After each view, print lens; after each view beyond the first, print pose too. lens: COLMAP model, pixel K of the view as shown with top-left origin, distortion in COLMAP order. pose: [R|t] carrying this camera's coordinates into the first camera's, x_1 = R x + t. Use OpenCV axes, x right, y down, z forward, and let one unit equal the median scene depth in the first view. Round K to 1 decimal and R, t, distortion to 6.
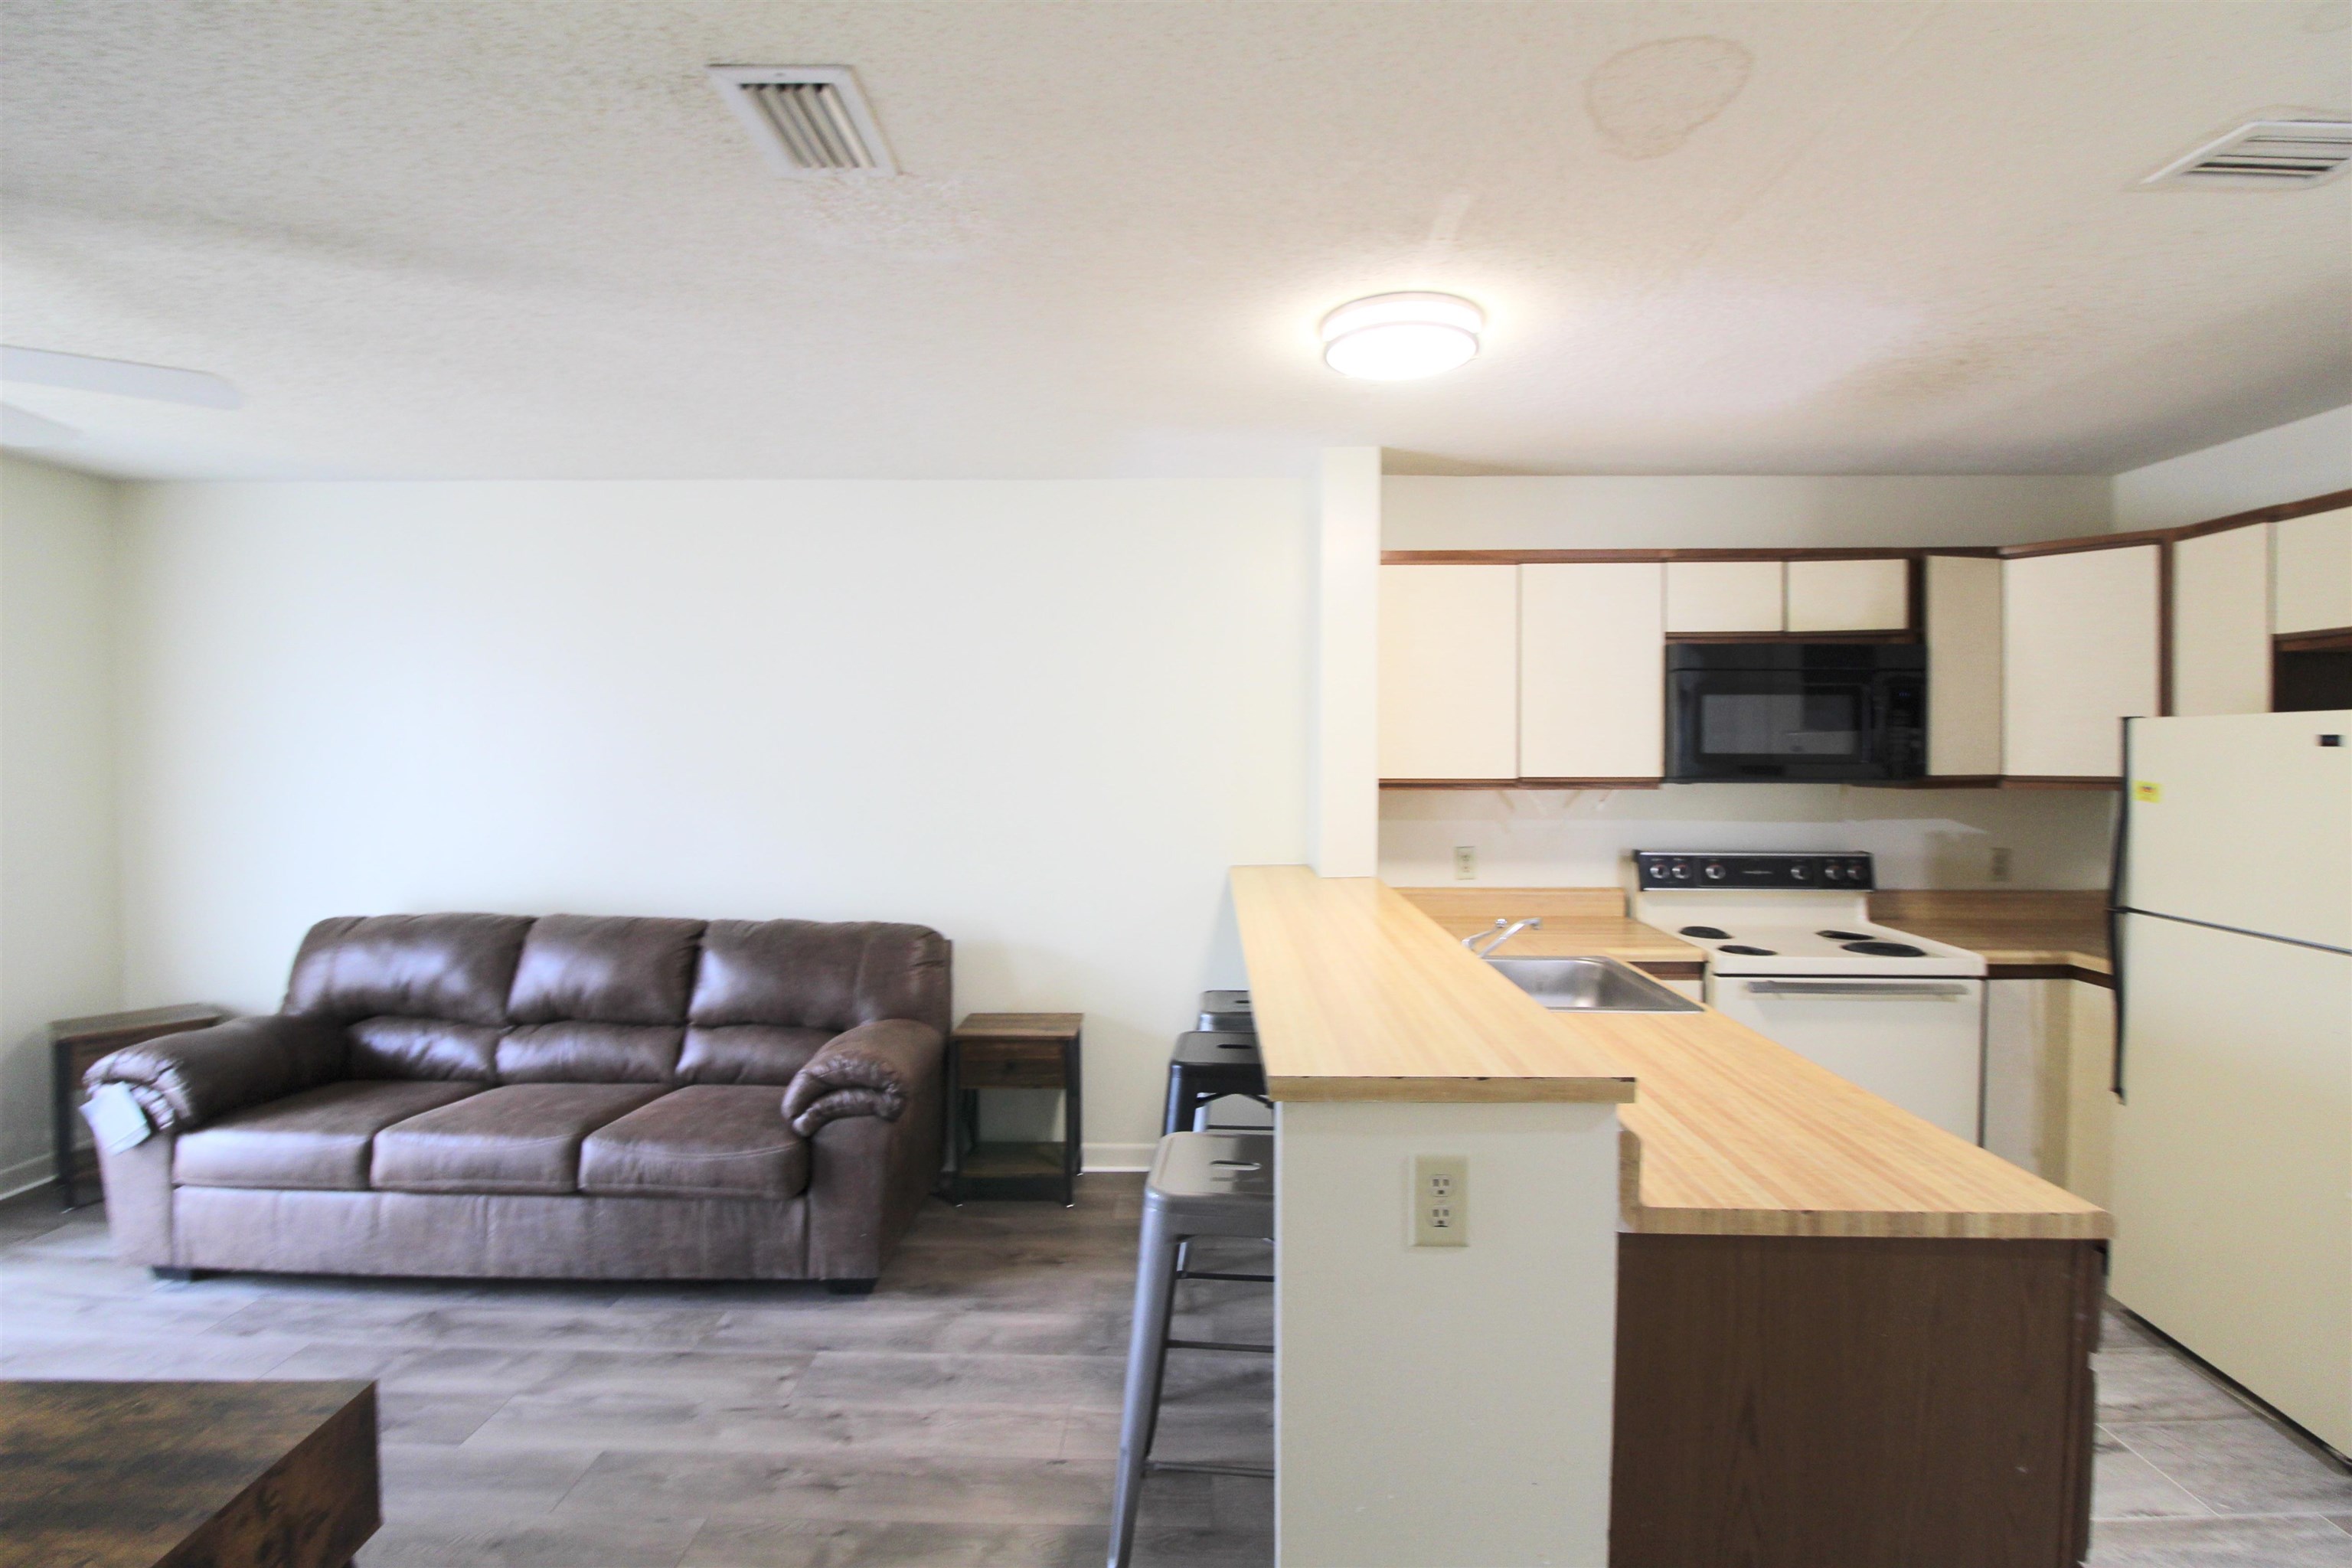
lens RADIAL K [[1089.1, 0, 1188.9], [0, 1089.1, 768.9], [0, 0, 1]] dist [-0.003235, -0.010910]
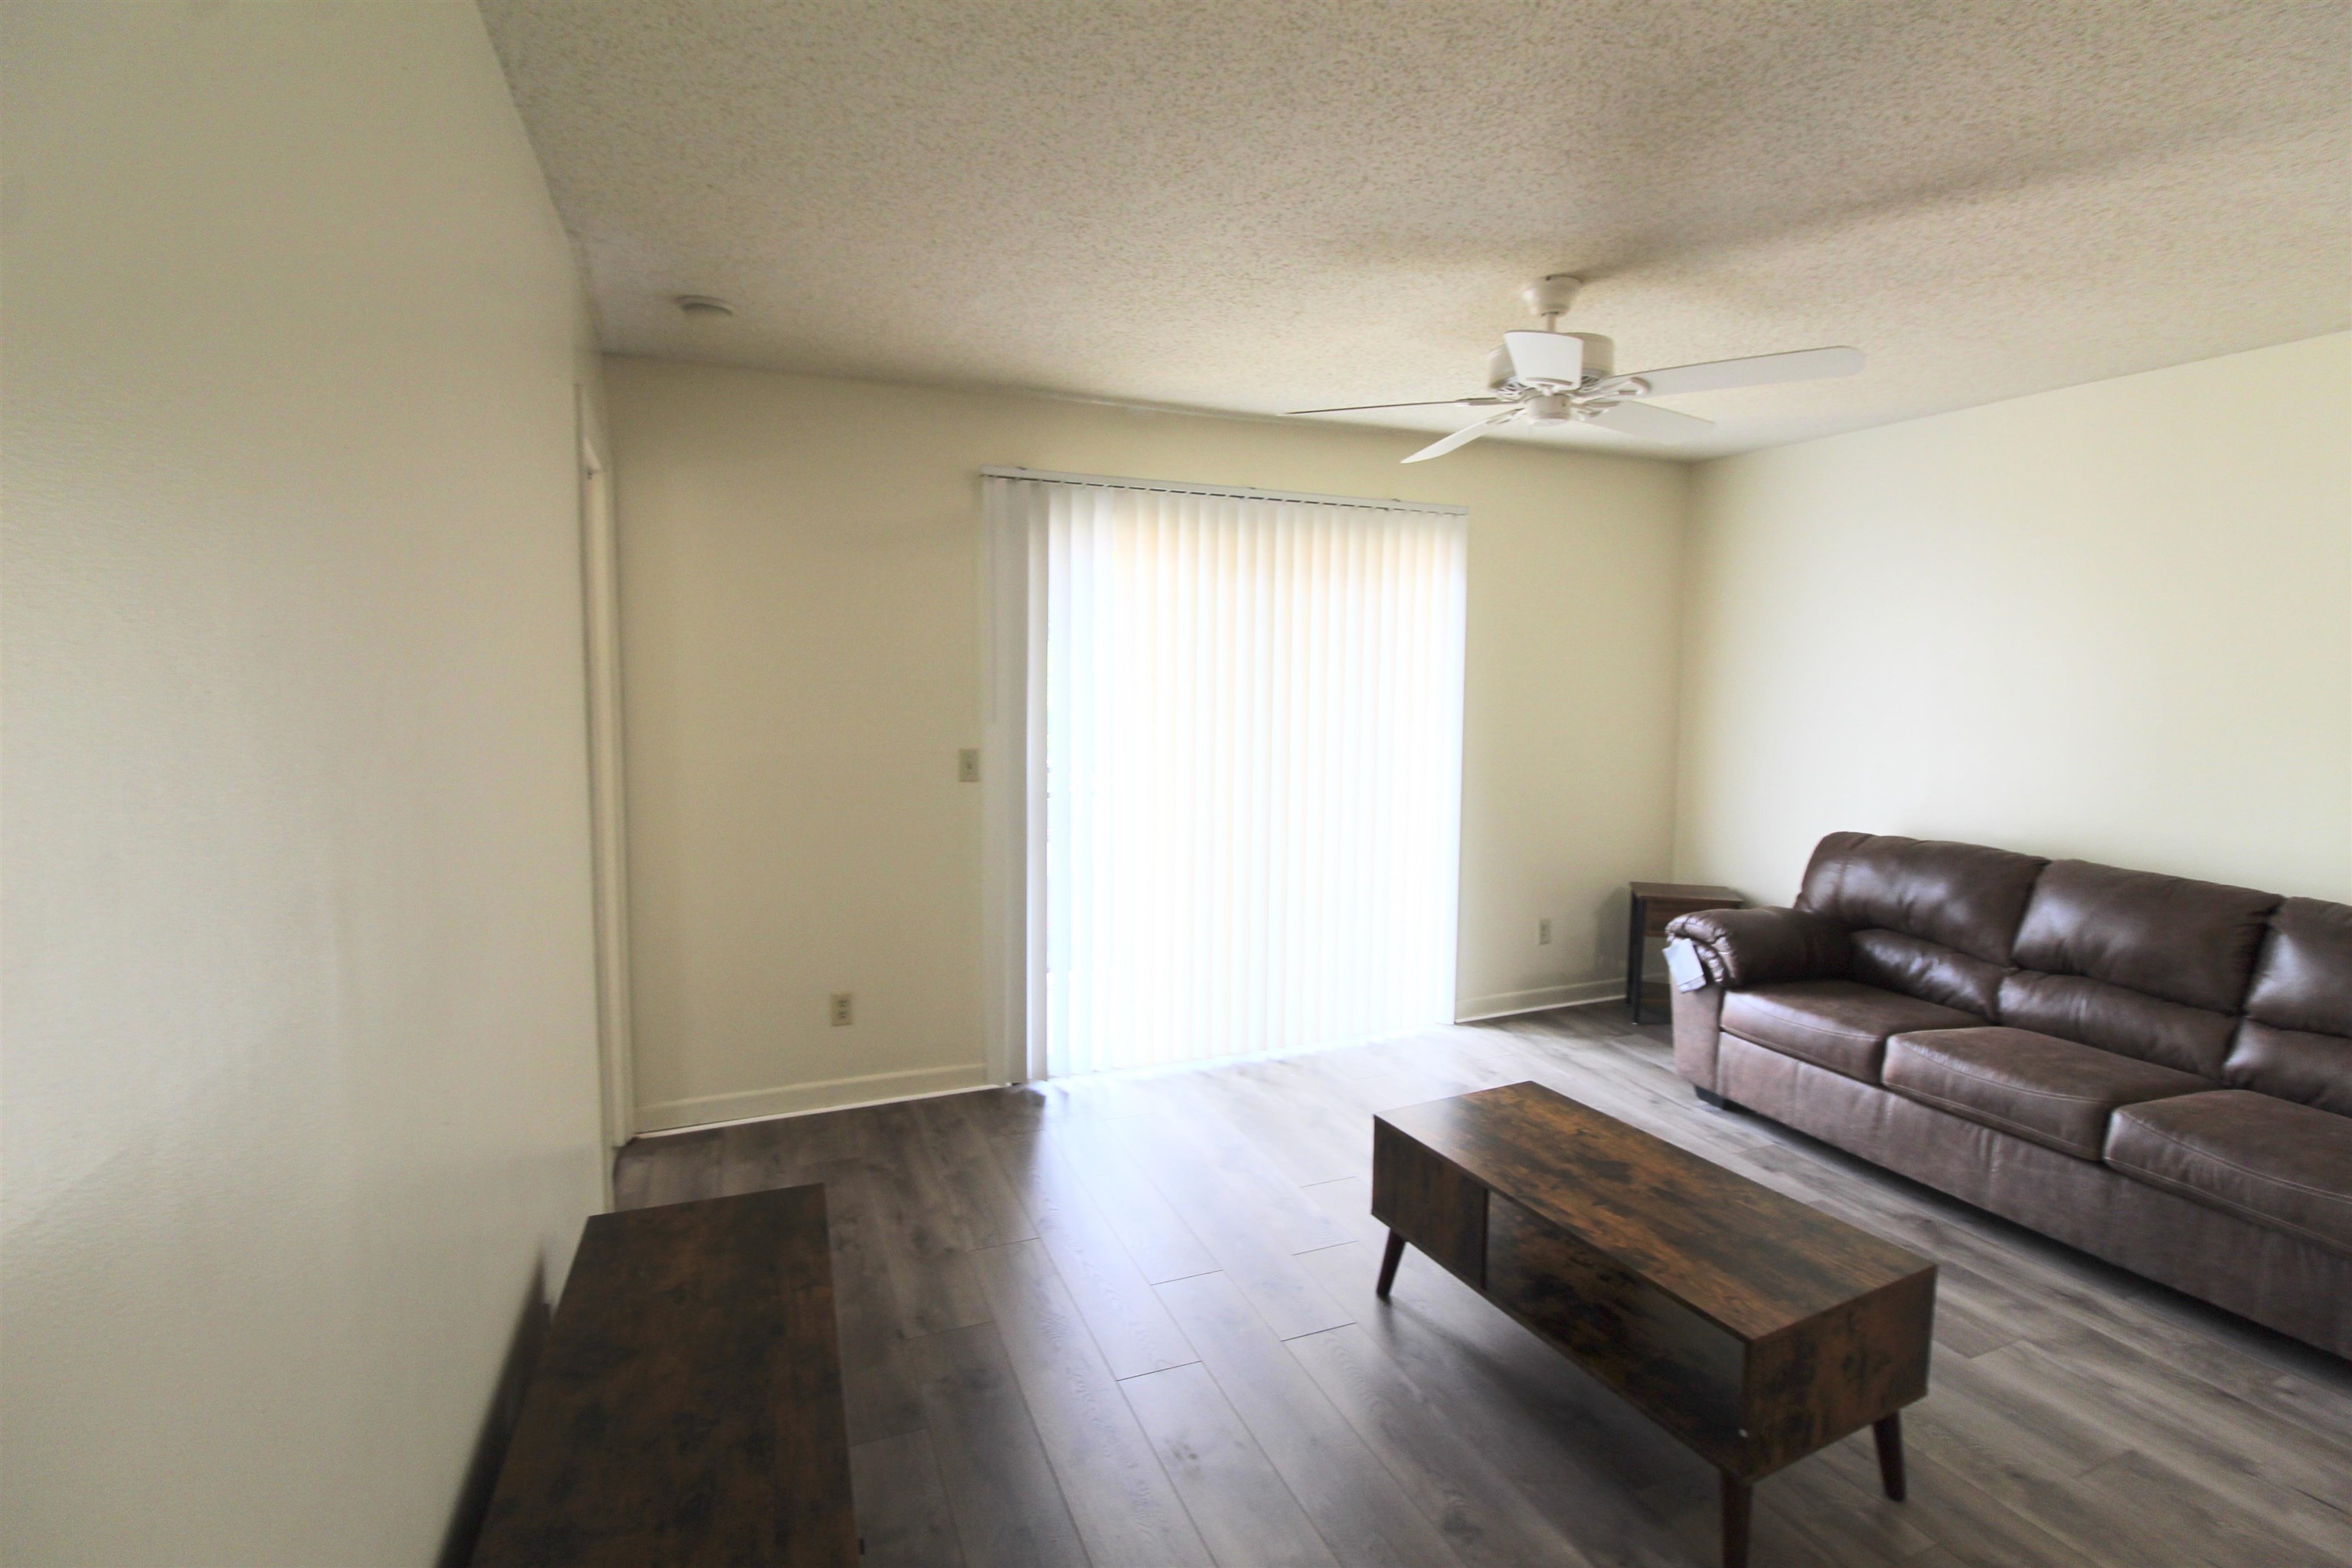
lens RADIAL K [[1089.1, 0, 1190.5], [0, 1089.1, 770.3], [0, 0, 1]] dist [-0.003235, -0.010910]
pose [[0.404552, 0.080260, -0.910986, -0.069152], [-0.024337, 0.996733, 0.077007, 0.006621], [0.914191, -0.008983, 0.405184, -0.070693]]
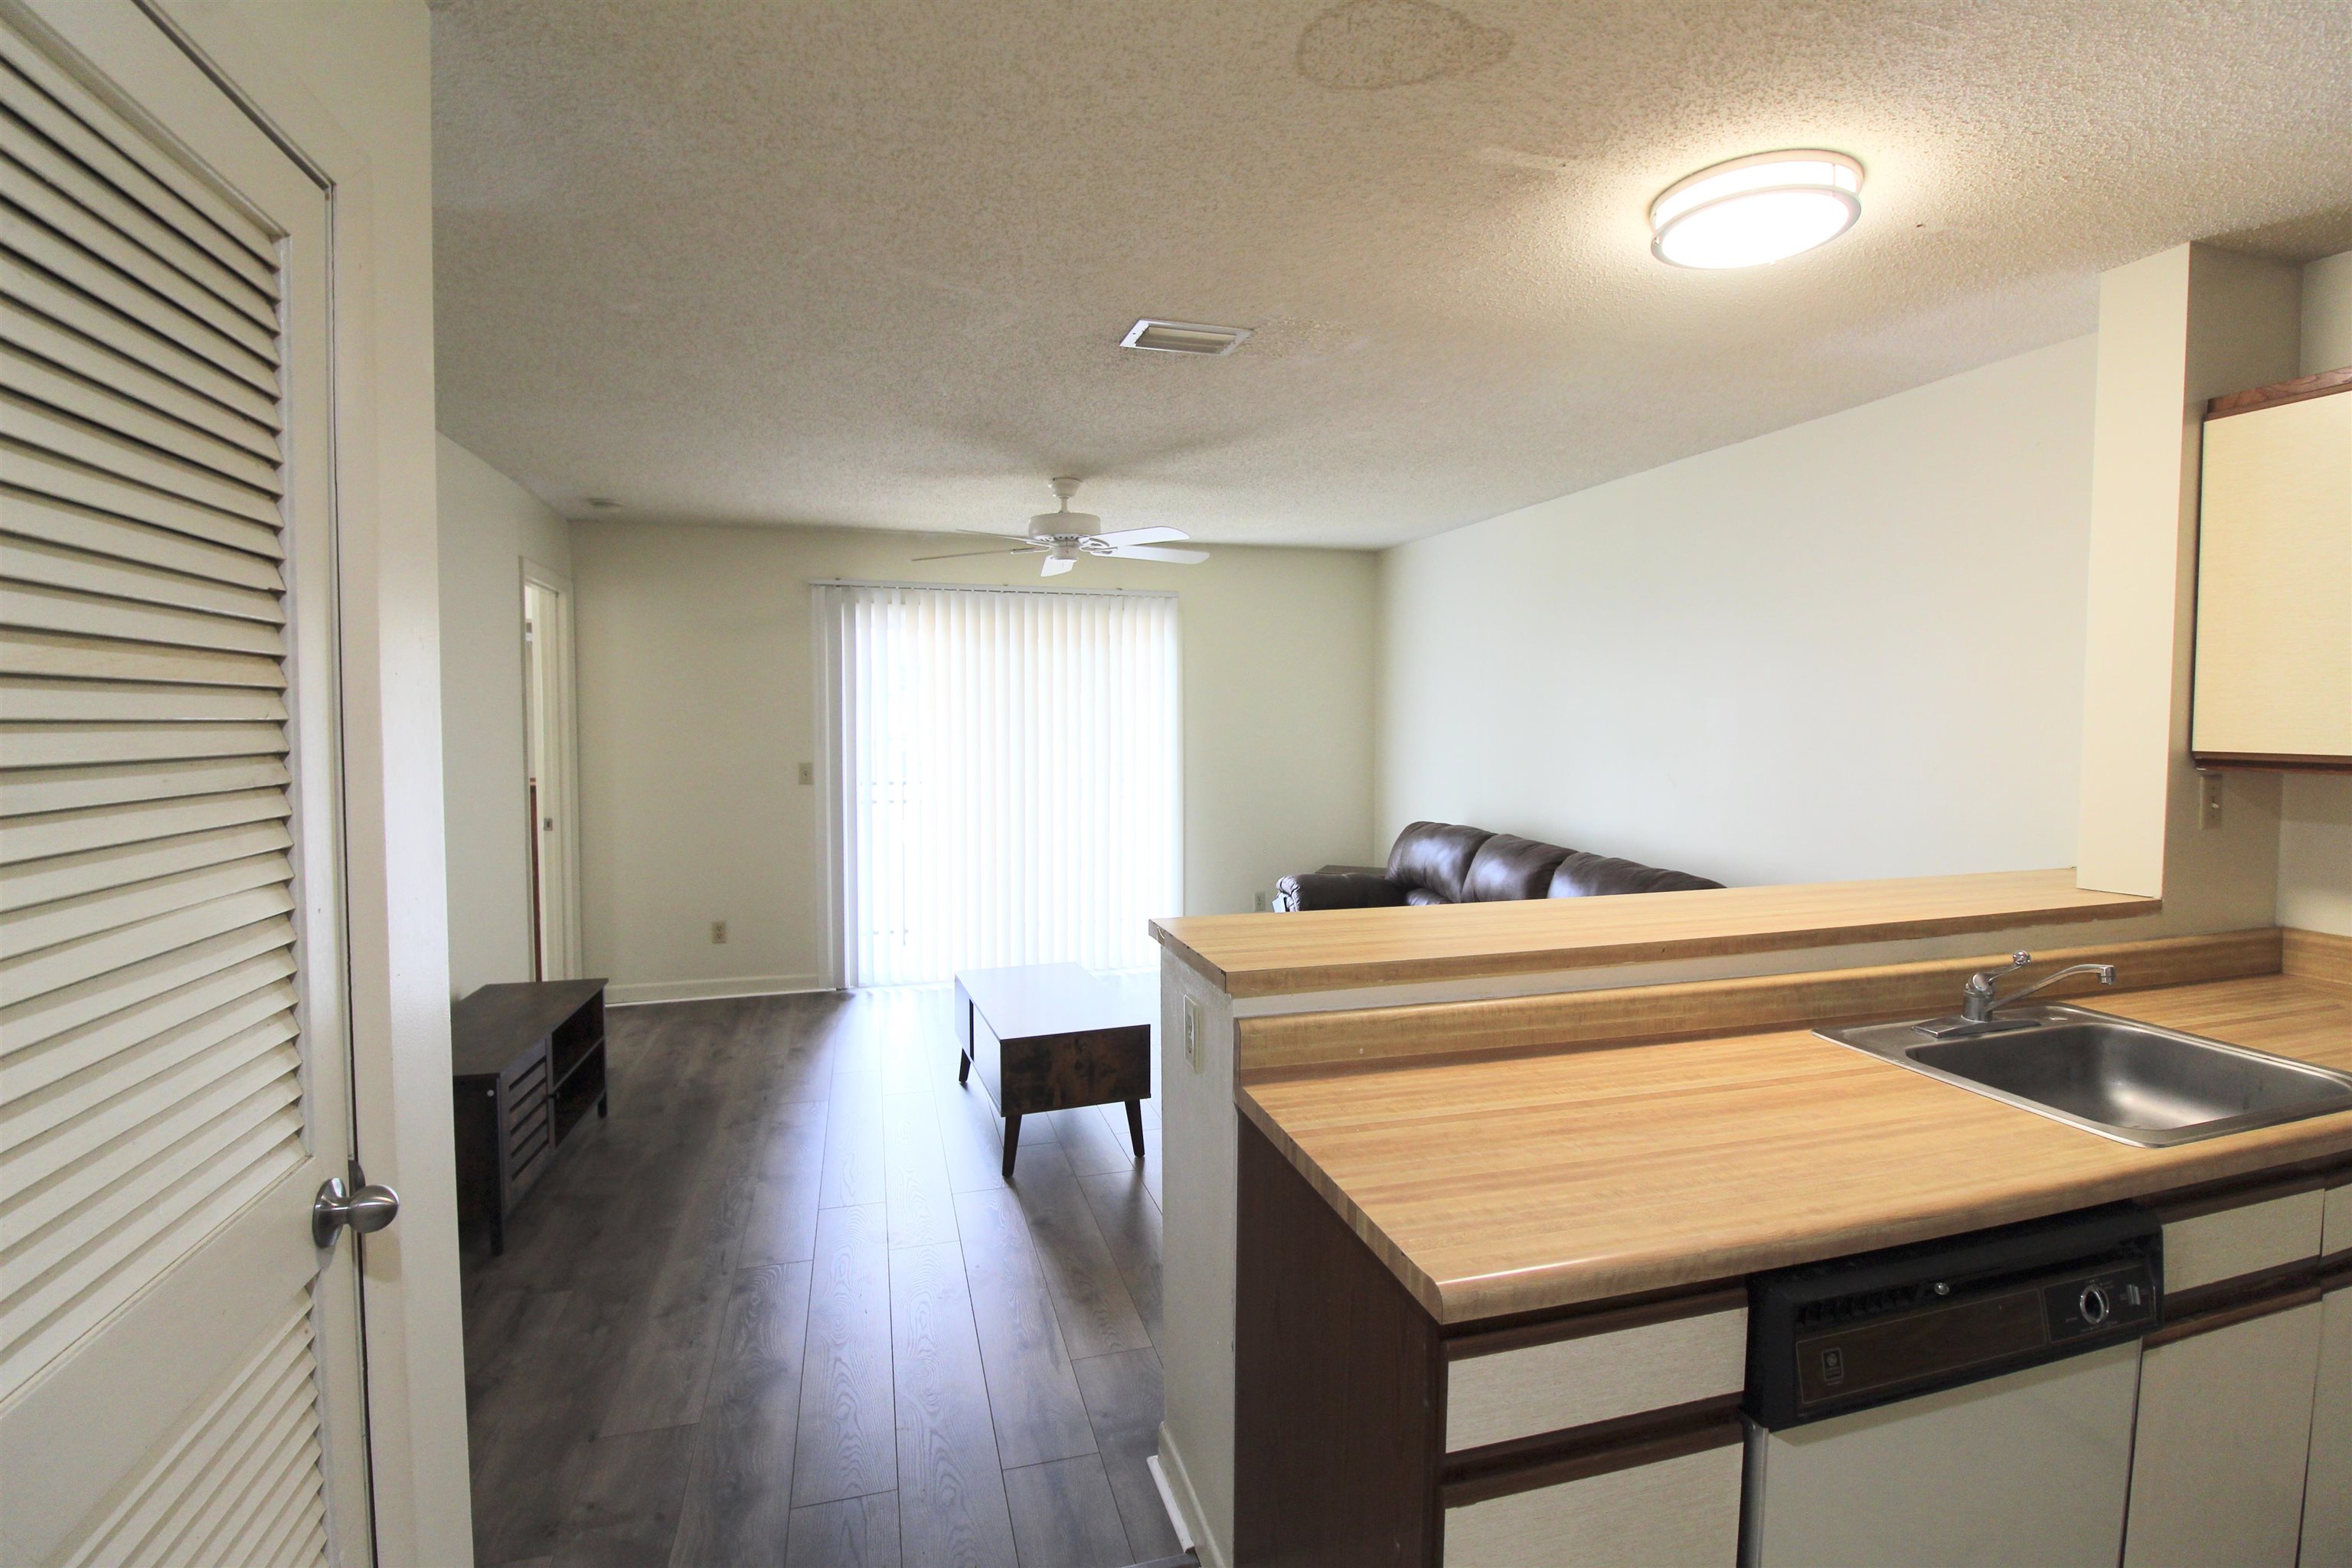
lens RADIAL K [[1089.1, 0, 1188.9], [0, 1089.1, 763.0], [0, 0, 1]] dist [-0.003235, -0.010910]
pose [[0.304524, 0.041365, -0.951606, 0.722967], [-0.017100, 0.999133, 0.037958, 0.002167], [0.952351, 0.004714, 0.304967, 0.275278]]
